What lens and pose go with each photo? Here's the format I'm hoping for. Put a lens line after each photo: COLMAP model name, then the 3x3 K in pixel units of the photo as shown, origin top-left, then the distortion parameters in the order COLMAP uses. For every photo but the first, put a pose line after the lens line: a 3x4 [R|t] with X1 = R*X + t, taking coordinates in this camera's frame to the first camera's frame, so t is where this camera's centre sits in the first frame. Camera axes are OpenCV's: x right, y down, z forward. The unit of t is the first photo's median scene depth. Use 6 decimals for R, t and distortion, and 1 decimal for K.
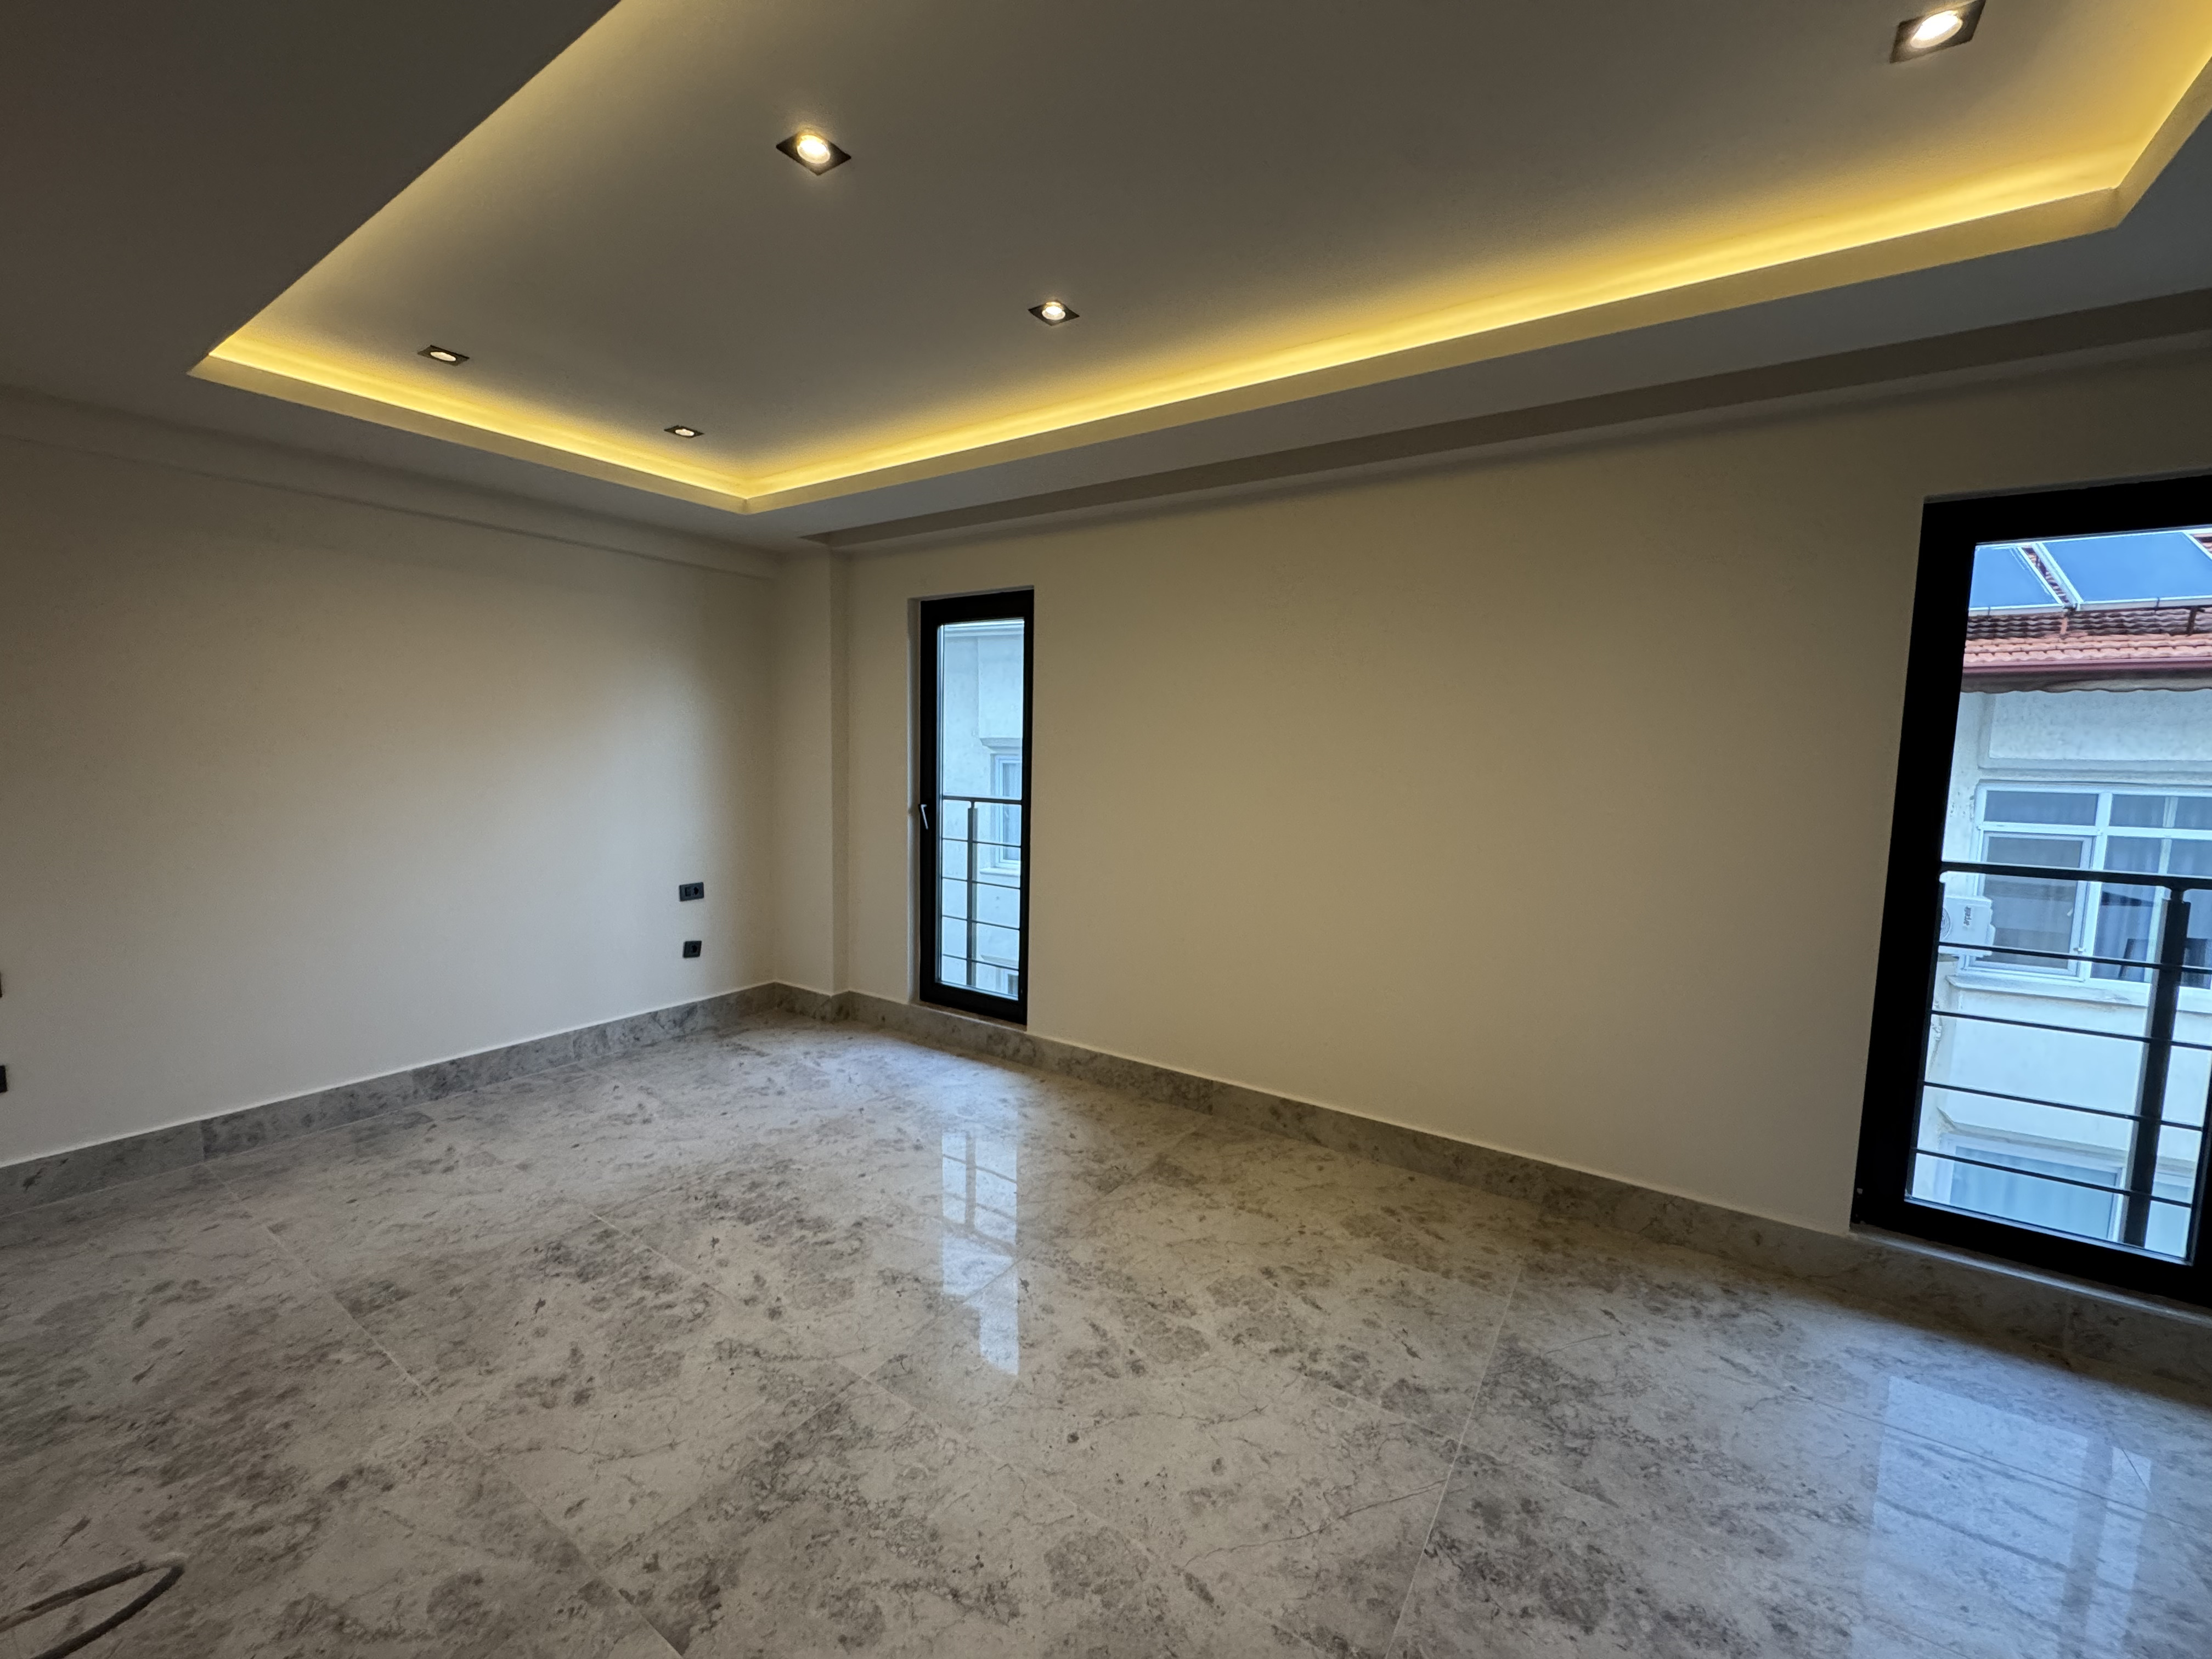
lens RADIAL K [[884.4, 0, 1096.6], [0, 884.4, 816.8], [0, 0, 1]] dist [-0.003325, -0.000050]
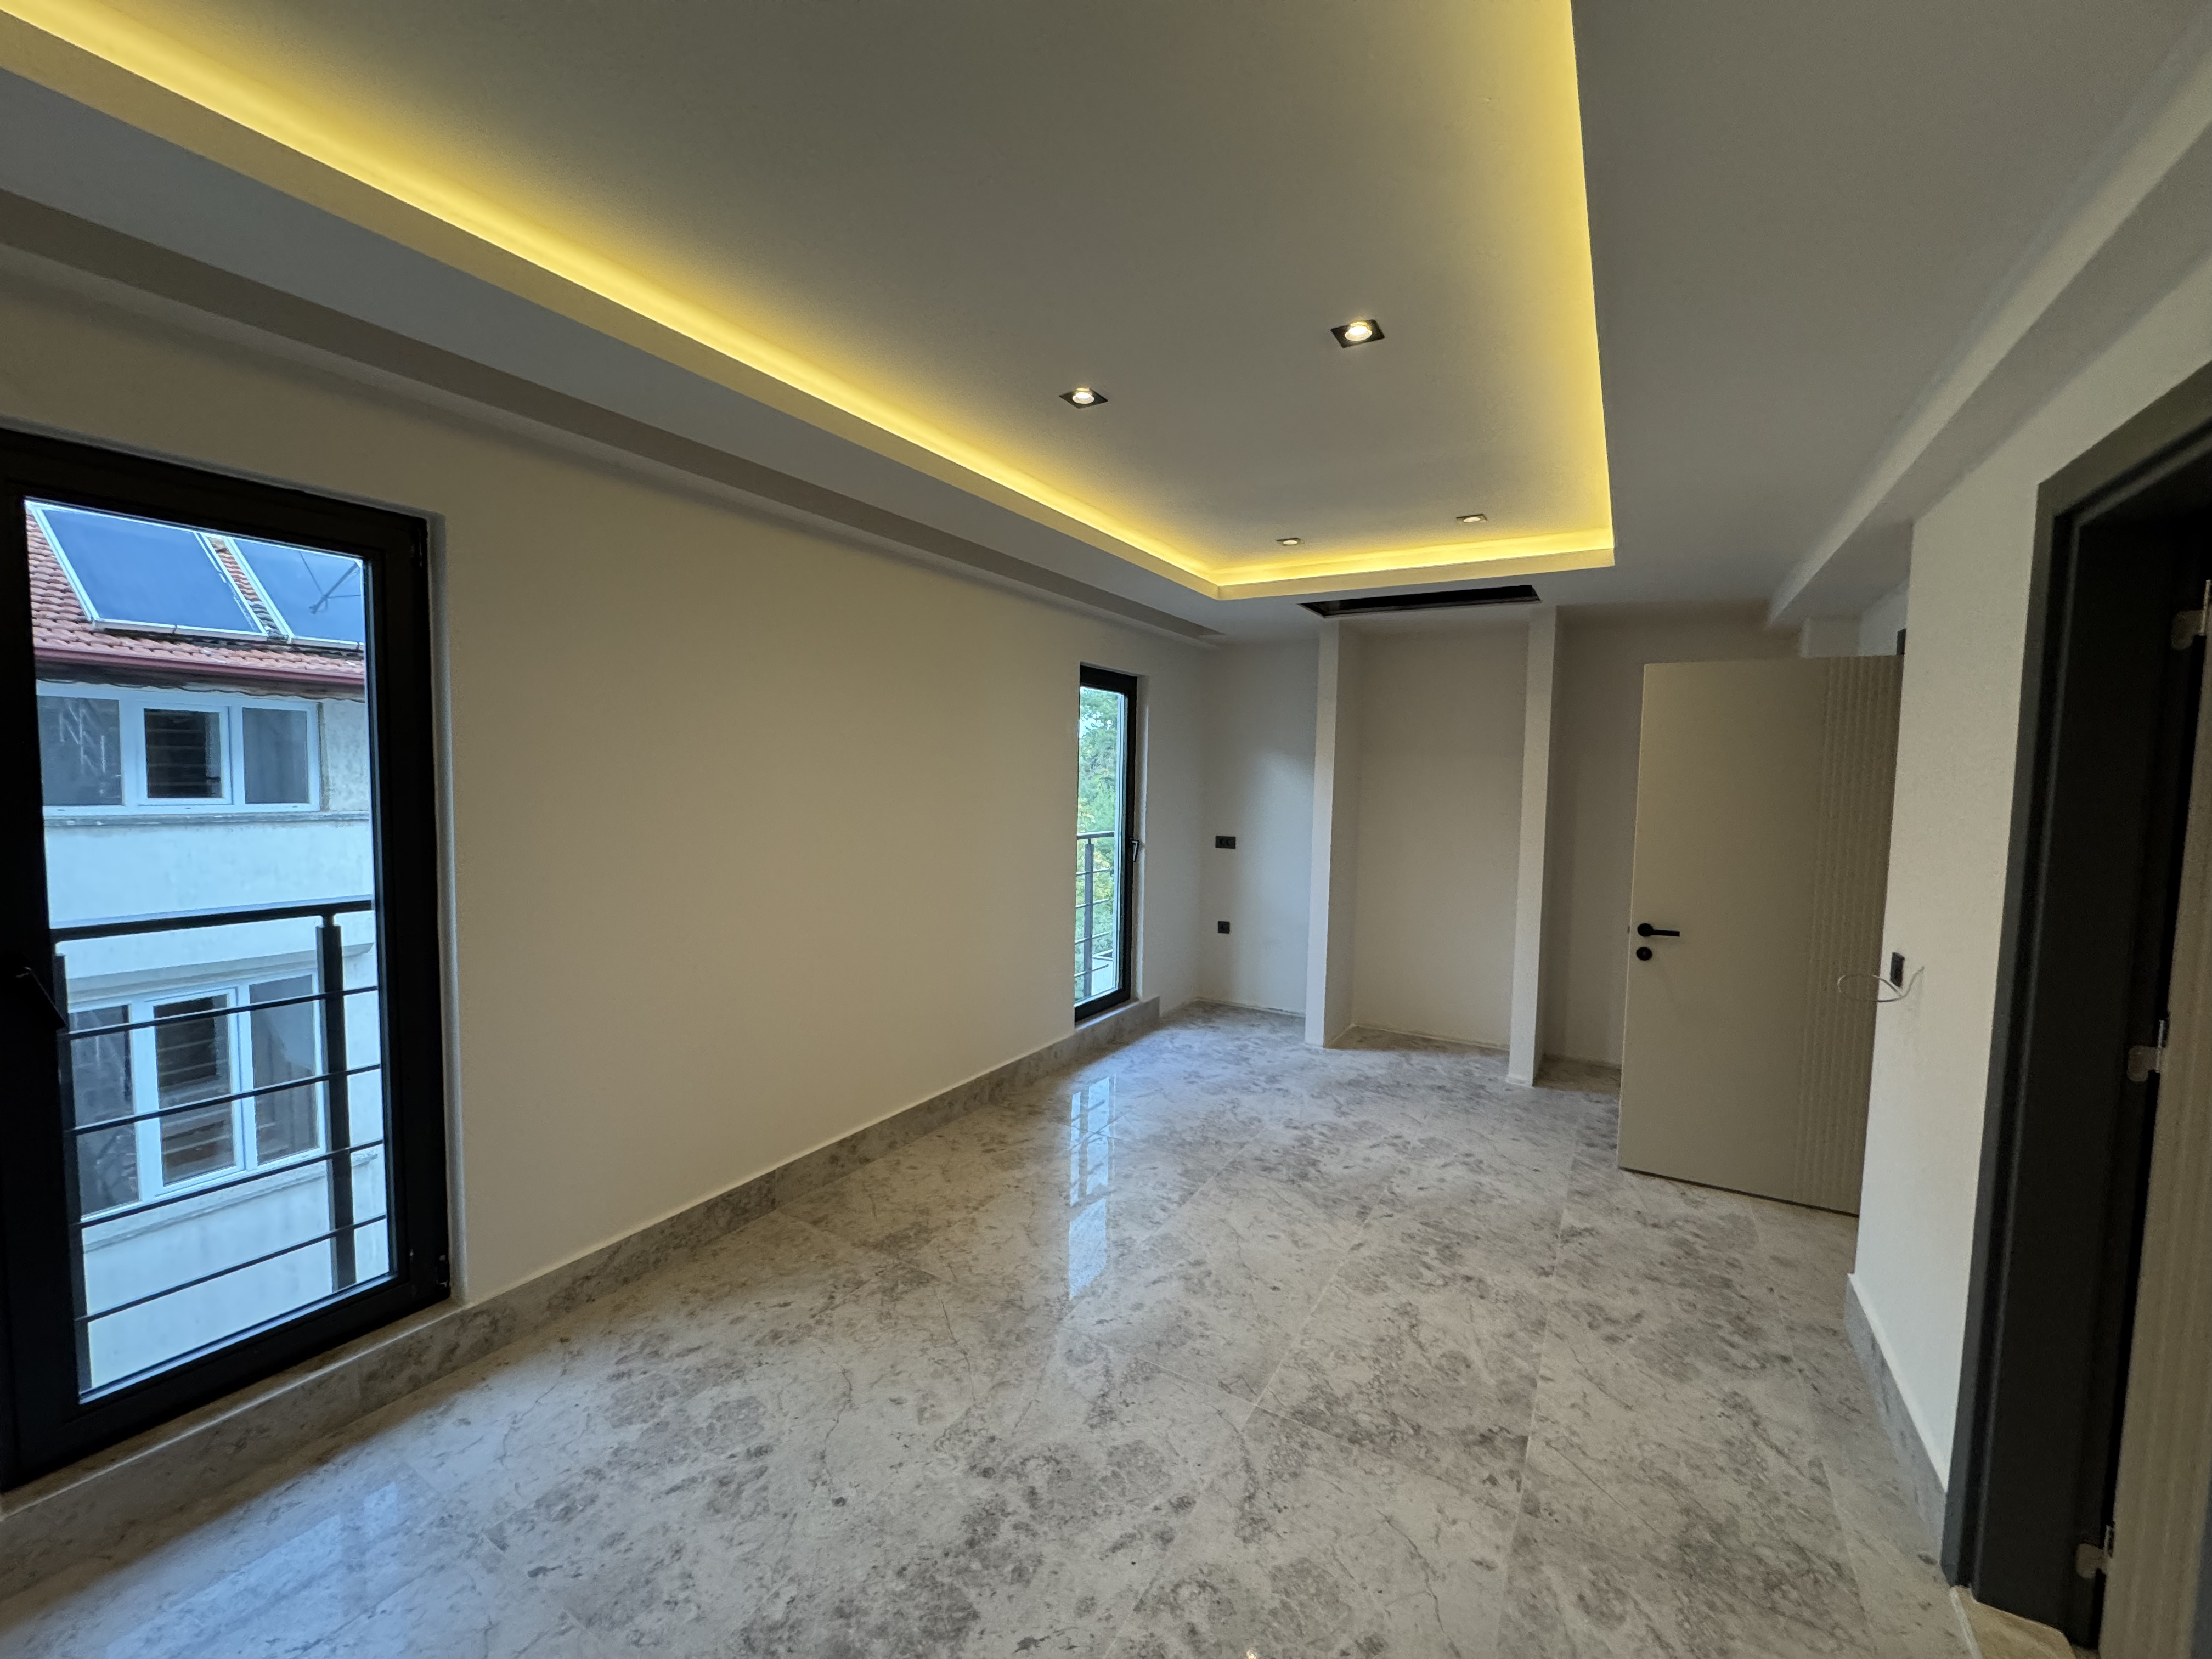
lens RADIAL K [[884.4, 0, 1128.1], [0, 884.4, 829.3], [0, 0, 1]] dist [-0.003325, -0.000050]
pose [[-0.073307, -0.084636, 0.993712, -1.327830], [0.056741, 0.994425, 0.088883, -0.169020], [-0.995694, 0.062900, -0.068096, 1.253877]]
